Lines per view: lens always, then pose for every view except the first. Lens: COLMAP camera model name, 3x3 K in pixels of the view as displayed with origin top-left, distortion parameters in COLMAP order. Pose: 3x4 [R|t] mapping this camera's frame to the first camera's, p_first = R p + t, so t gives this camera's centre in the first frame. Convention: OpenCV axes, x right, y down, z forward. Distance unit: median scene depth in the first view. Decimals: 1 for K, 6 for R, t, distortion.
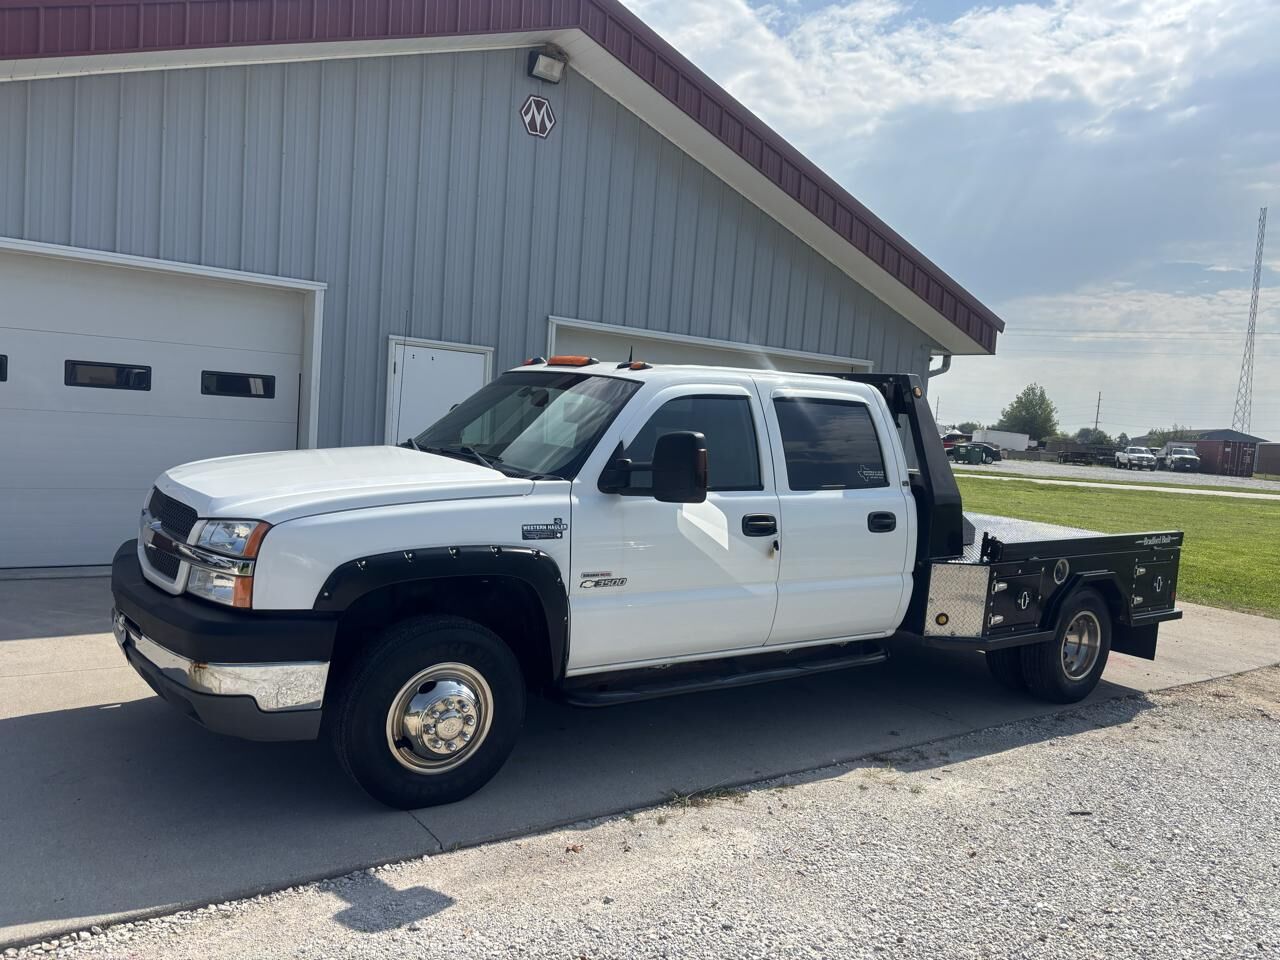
lens RADIAL K [[970.2, 0, 635.8], [0, 970.2, 484.3], [0, 0, 1]] dist [0.023089, -0.024822]
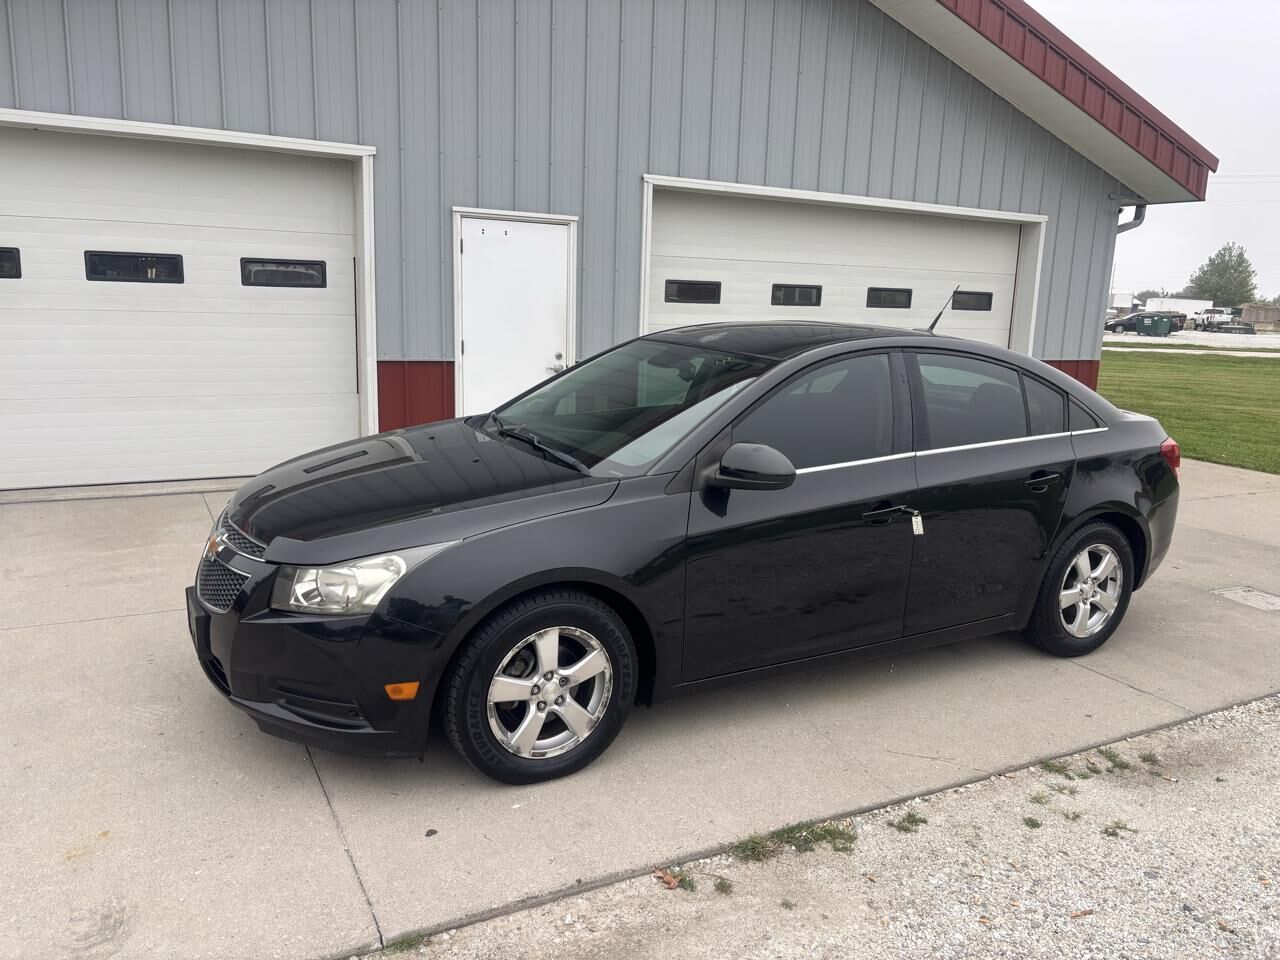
lens RADIAL K [[970.2, 0, 645.9], [0, 970.2, 485.4], [0, 0, 1]] dist [0.023089, -0.024822]
pose [[0.989640, -0.008880, -0.143297, 0.030595], [0.025816, 0.992824, 0.116766, -0.006161], [0.141232, -0.119256, 0.982767, 0.147097]]
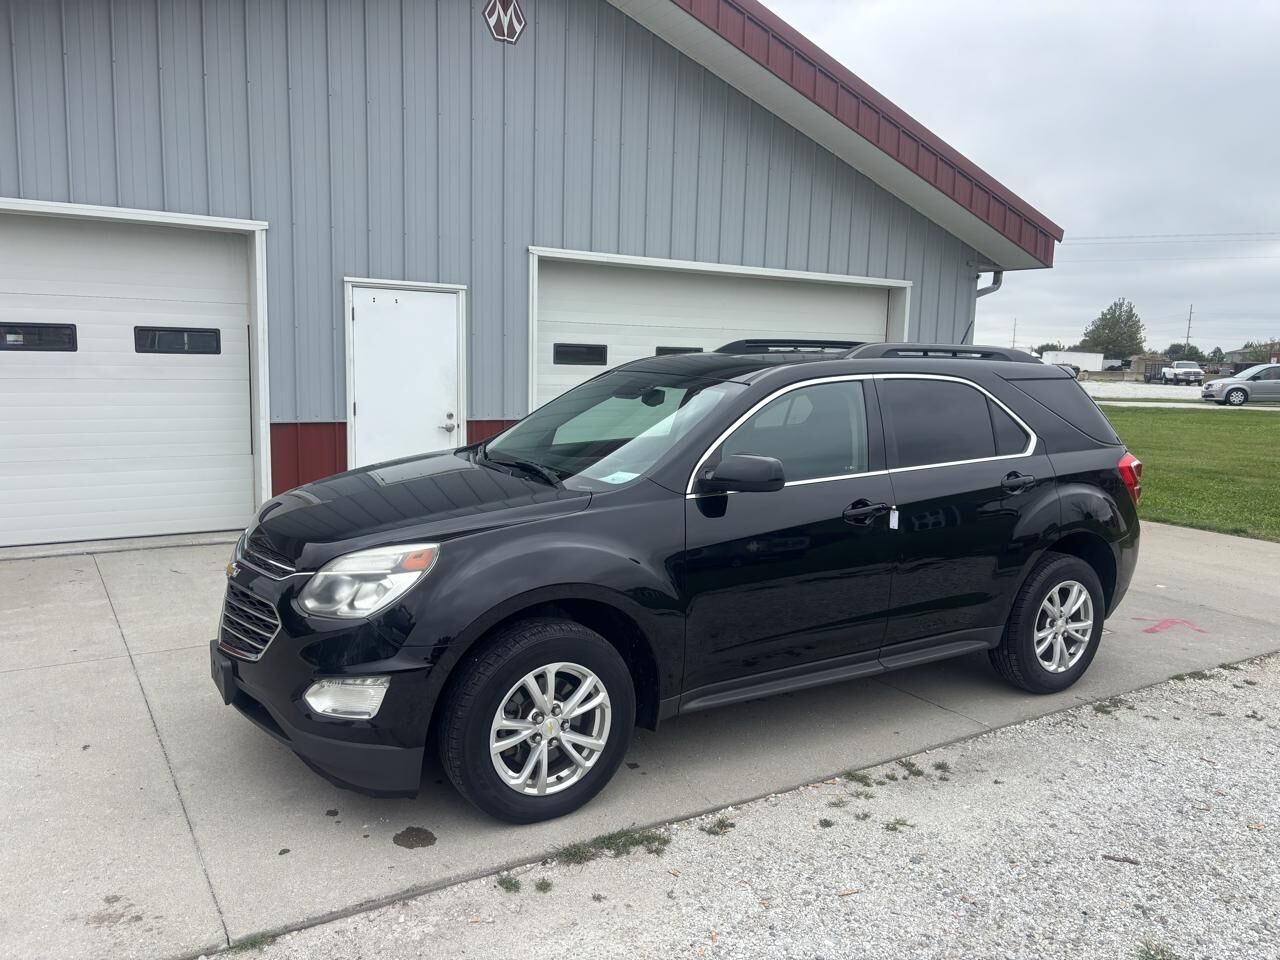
lens RADIAL K [[970.2, 0, 638.0], [0, 970.2, 484.2], [0, 0, 1]] dist [0.023089, -0.024822]
pose [[0.996768, -0.033325, -0.073092, 0.070230], [0.037921, 0.997329, 0.062426, -0.008137], [0.070816, -0.064996, 0.995370, 0.104844]]
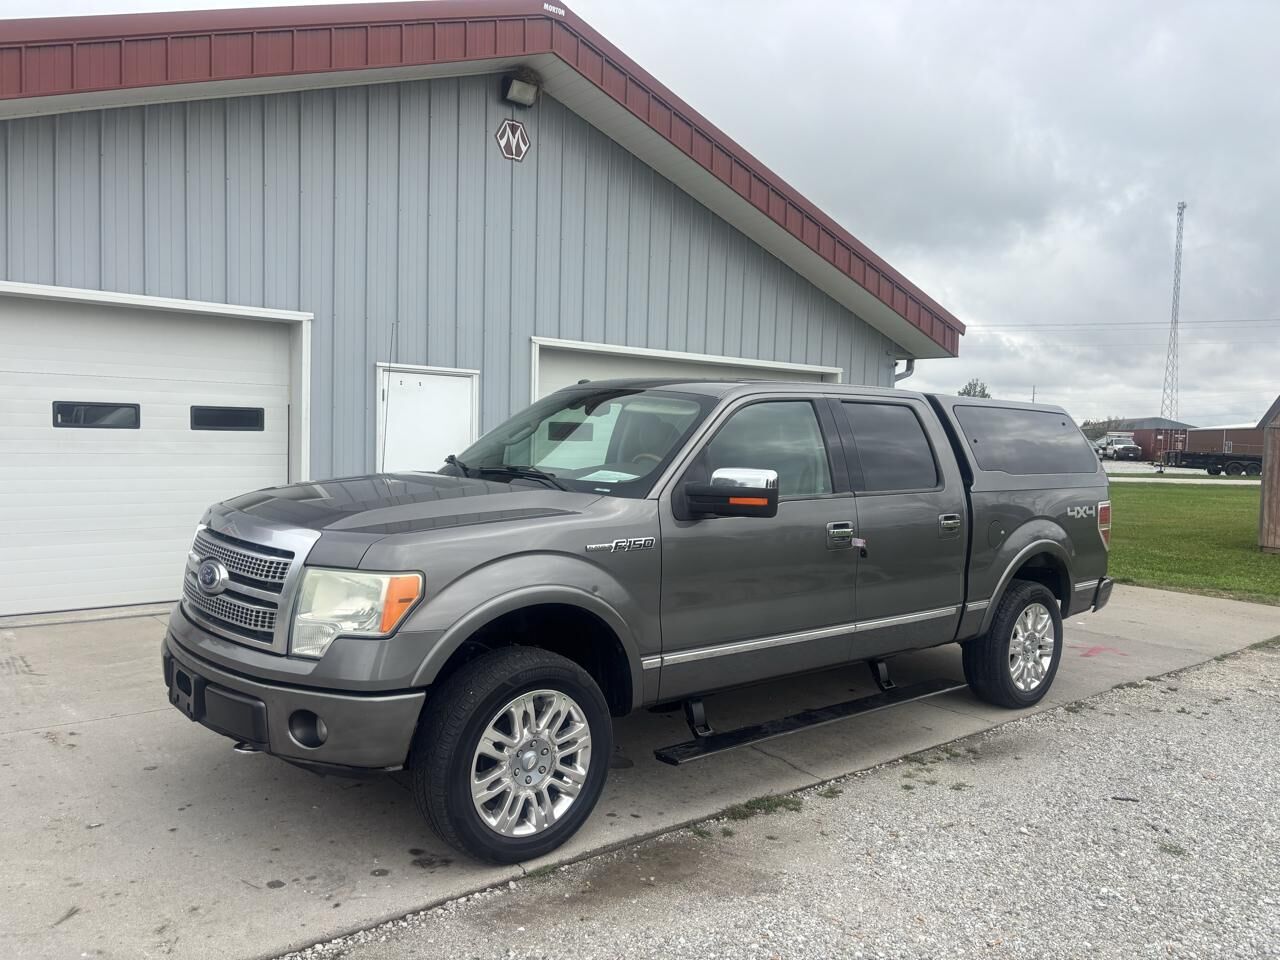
lens RADIAL K [[970.2, 0, 634.6], [0, 970.2, 486.1], [0, 0, 1]] dist [0.023089, -0.024822]
pose [[0.997574, -0.044974, 0.053128, -0.044851], [0.045459, 0.998935, -0.007947, -0.006291], [-0.052714, 0.010343, 0.998556, -0.009156]]
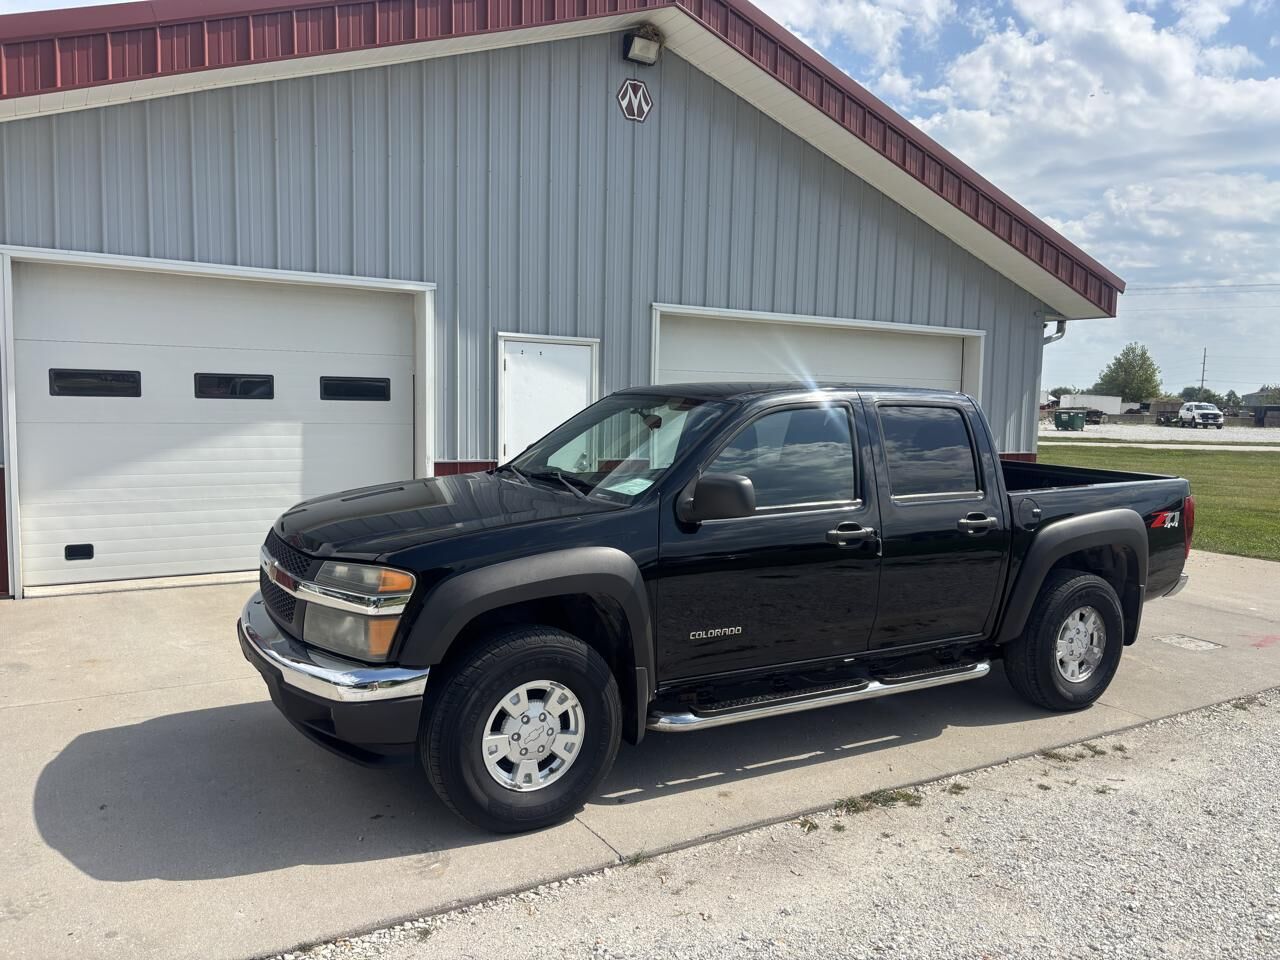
lens RADIAL K [[970.2, 0, 631.4], [0, 970.2, 486.1], [0, 0, 1]] dist [0.023089, -0.024822]
pose [[0.995340, -0.039156, -0.088124, -0.032693], [0.040874, 0.999006, 0.017773, -0.006703], [0.087341, -0.021292, 0.995951, 0.013327]]
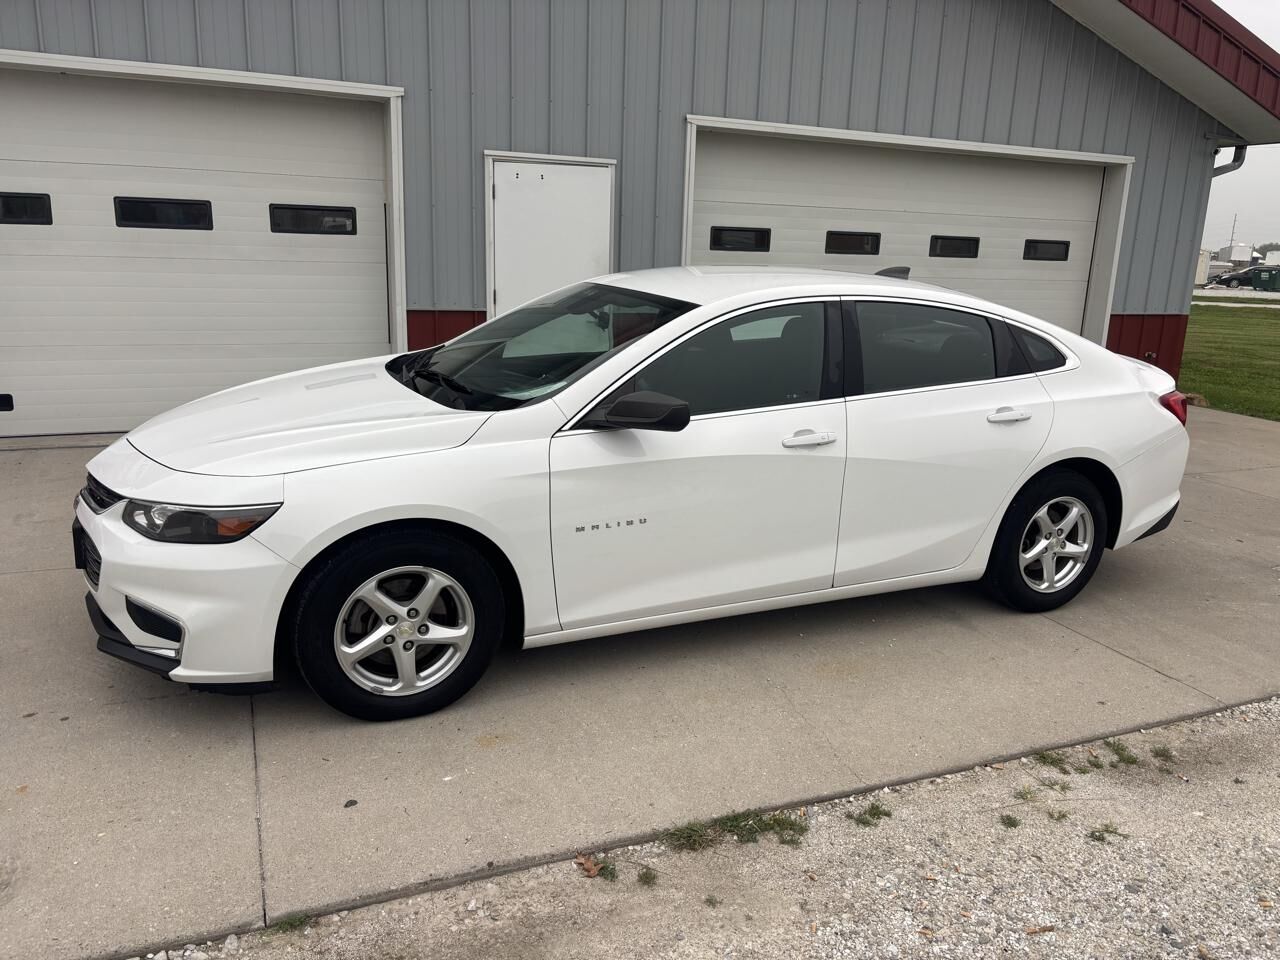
lens RADIAL K [[970.2, 0, 653.1], [0, 970.2, 483.6], [0, 0, 1]] dist [0.023089, -0.024822]
pose [[0.974360, 0.017321, -0.224328, 0.069682], [0.018992, 0.987143, 0.158710, -0.002643], [0.224192, -0.158901, 0.961503, 0.180234]]
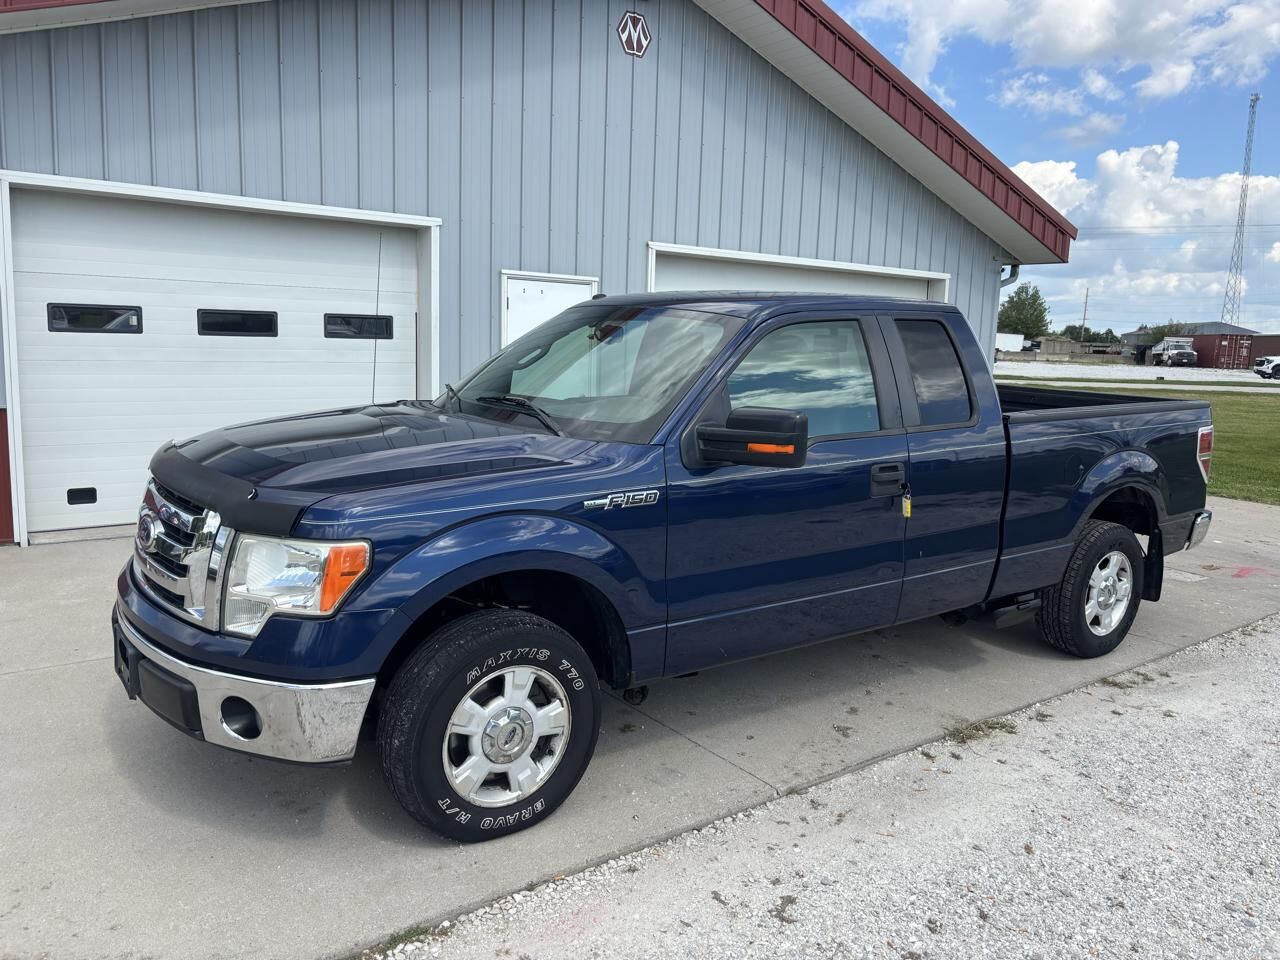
lens RADIAL K [[970.2, 0, 631.2], [0, 970.2, 472.0], [0, 0, 1]] dist [0.023089, -0.024822]
pose [[0.999236, -0.037737, 0.010183, -0.130210], [0.036856, 0.996422, 0.076059, -0.017769], [-0.013017, -0.075625, 0.997051, 0.001648]]
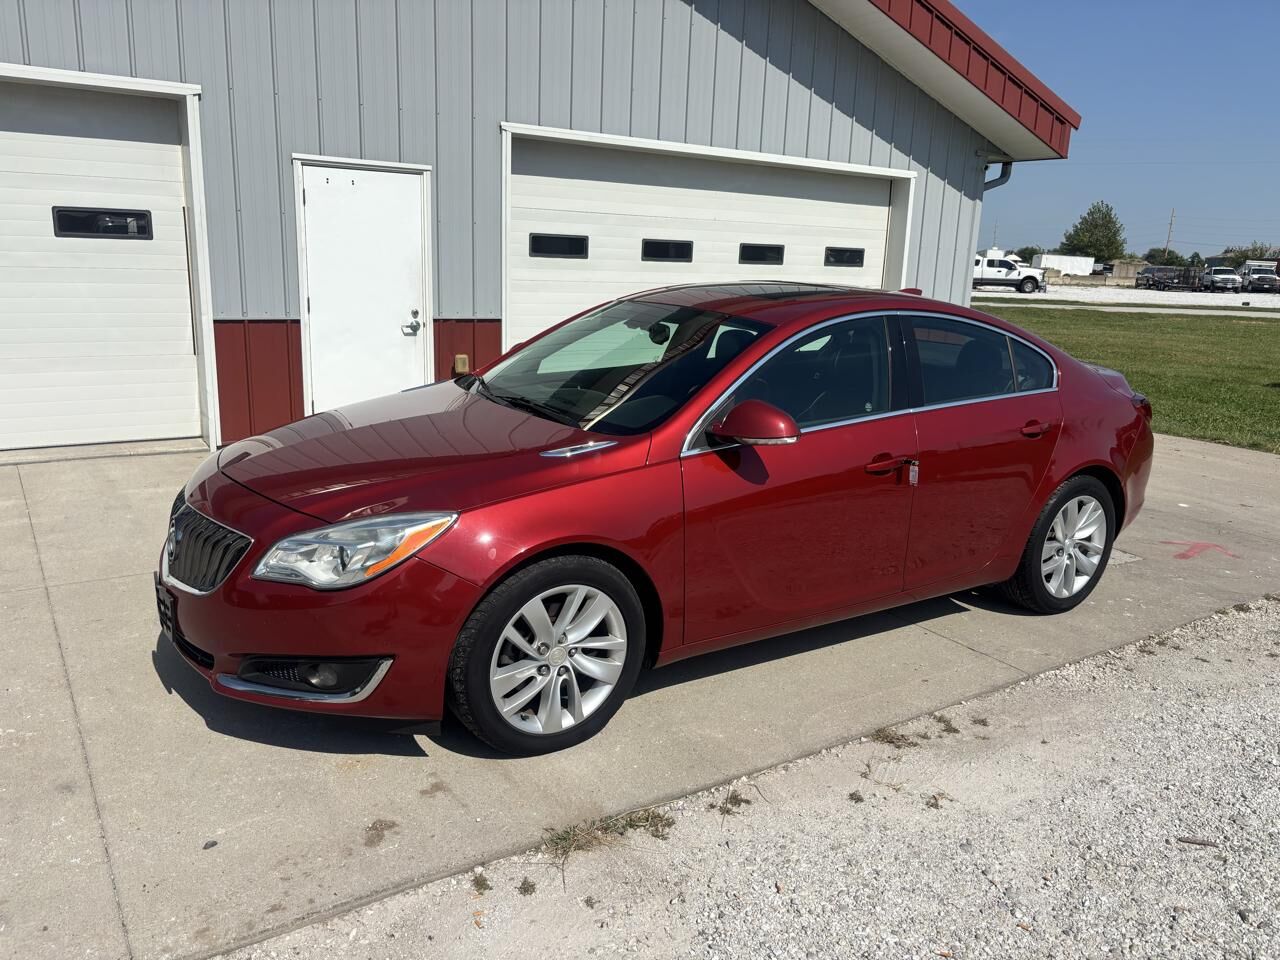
lens RADIAL K [[970.2, 0, 638.3], [0, 970.2, 485.5], [0, 0, 1]] dist [0.023089, -0.024822]
pose [[0.998597, -0.020545, -0.048802, 0.056911], [0.028305, 0.986043, 0.164067, -0.007850], [0.044750, -0.165218, 0.985241, 0.171330]]
